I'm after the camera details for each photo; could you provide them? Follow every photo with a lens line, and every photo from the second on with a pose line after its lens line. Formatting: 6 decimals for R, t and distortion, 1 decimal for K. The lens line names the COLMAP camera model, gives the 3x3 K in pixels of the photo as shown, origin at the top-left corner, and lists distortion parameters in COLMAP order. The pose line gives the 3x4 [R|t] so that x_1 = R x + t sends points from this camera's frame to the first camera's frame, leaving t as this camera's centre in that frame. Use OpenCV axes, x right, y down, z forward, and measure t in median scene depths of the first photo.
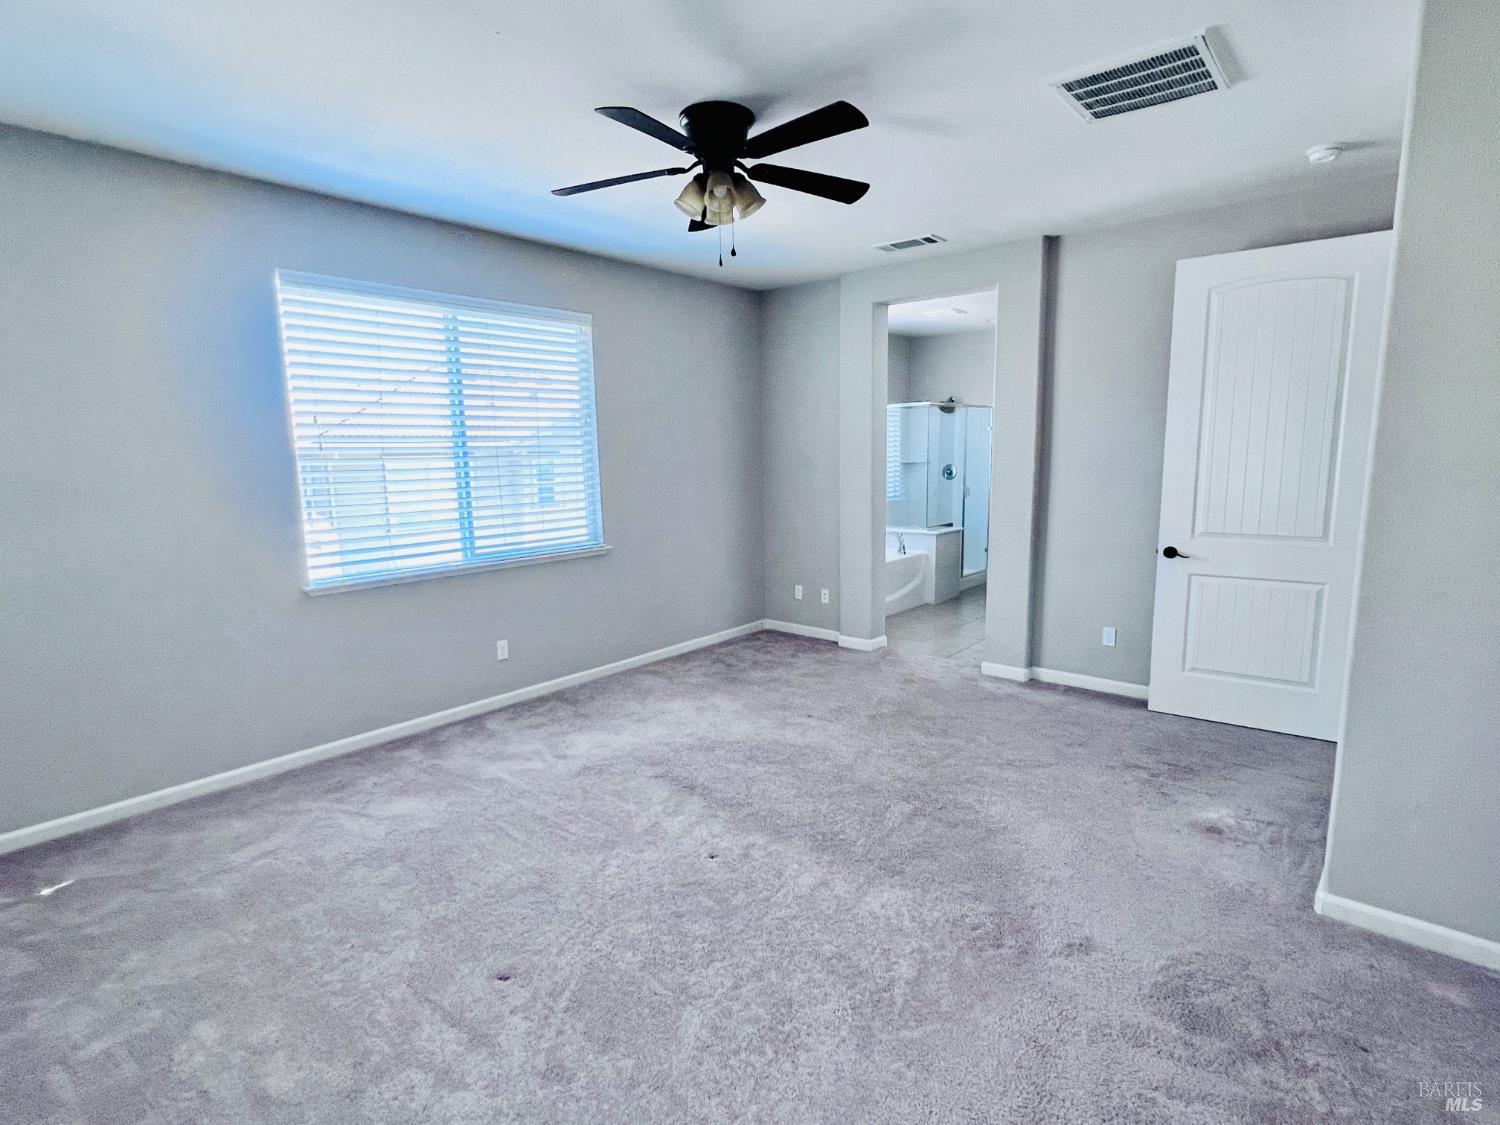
lens RADIAL K [[762.6, 0, 750.0], [0, 762.6, 562.5], [0, 0, 1]] dist [-0.000635, -0.000626]
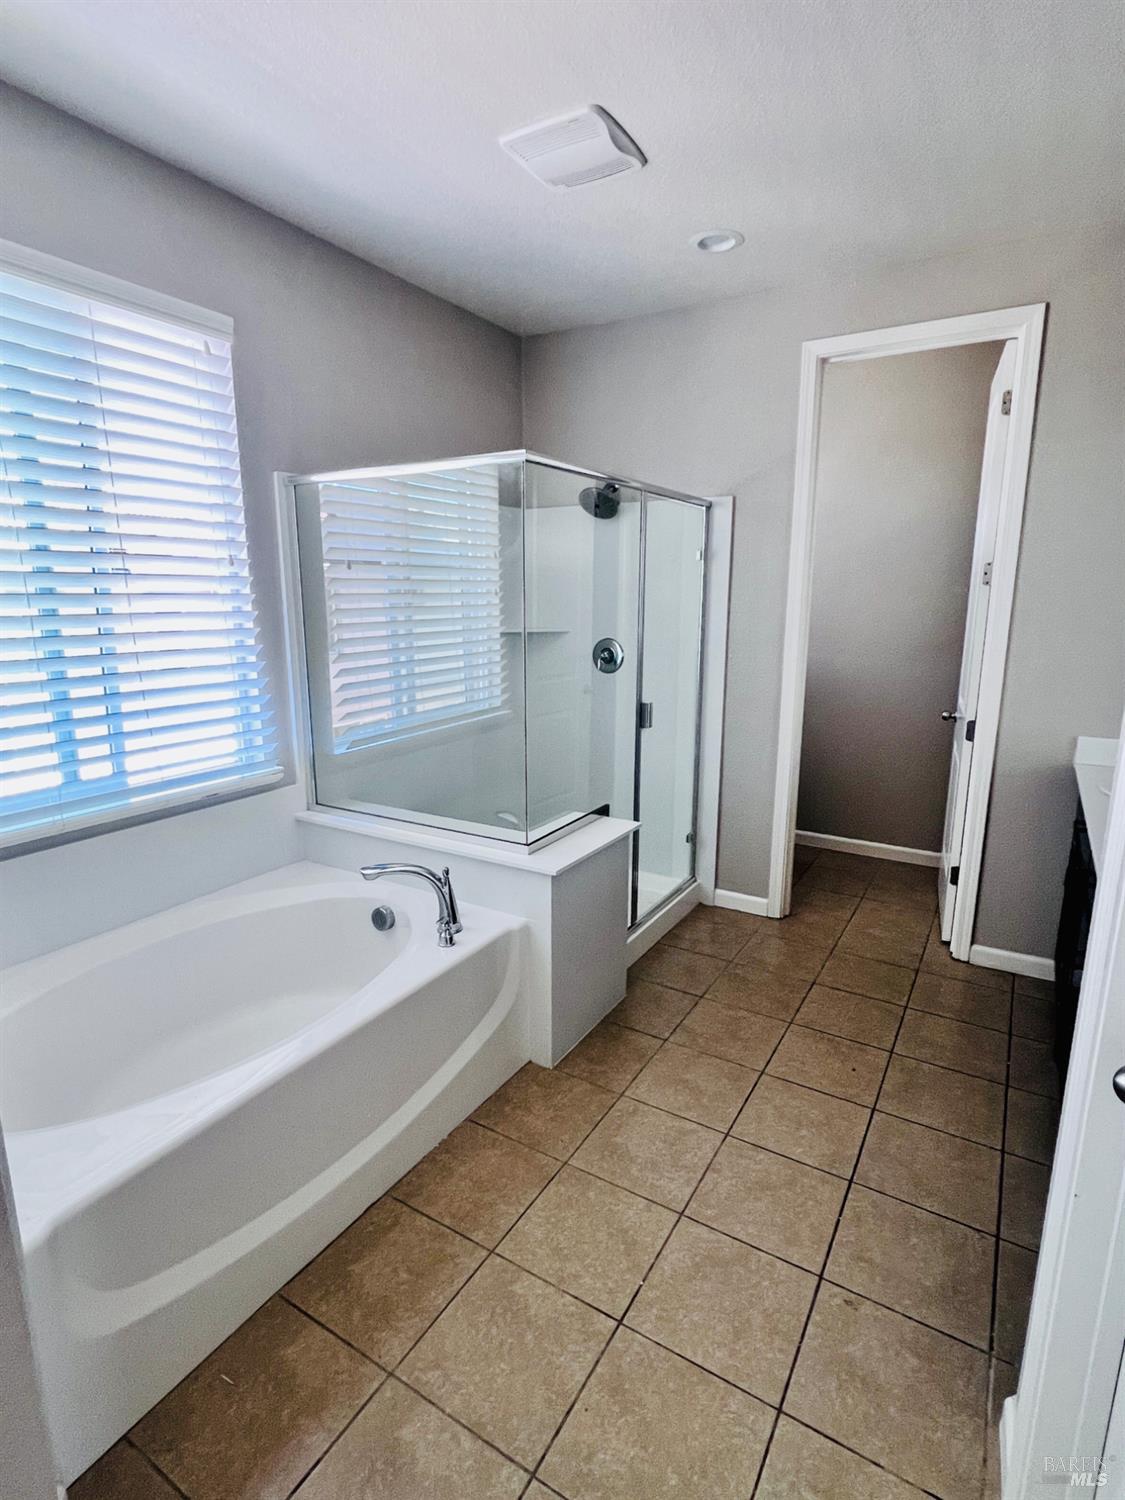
lens RADIAL K [[762.6, 0, 562.5], [0, 762.6, 750.0], [0, 0, 1]] dist [-0.000635, -0.000626]
pose [[0.986649, -0.017874, 0.161876, 0.174458], [0.008700, 0.998325, 0.057204, -0.095131], [-0.162628, -0.055031, 0.985152, 0.608785]]
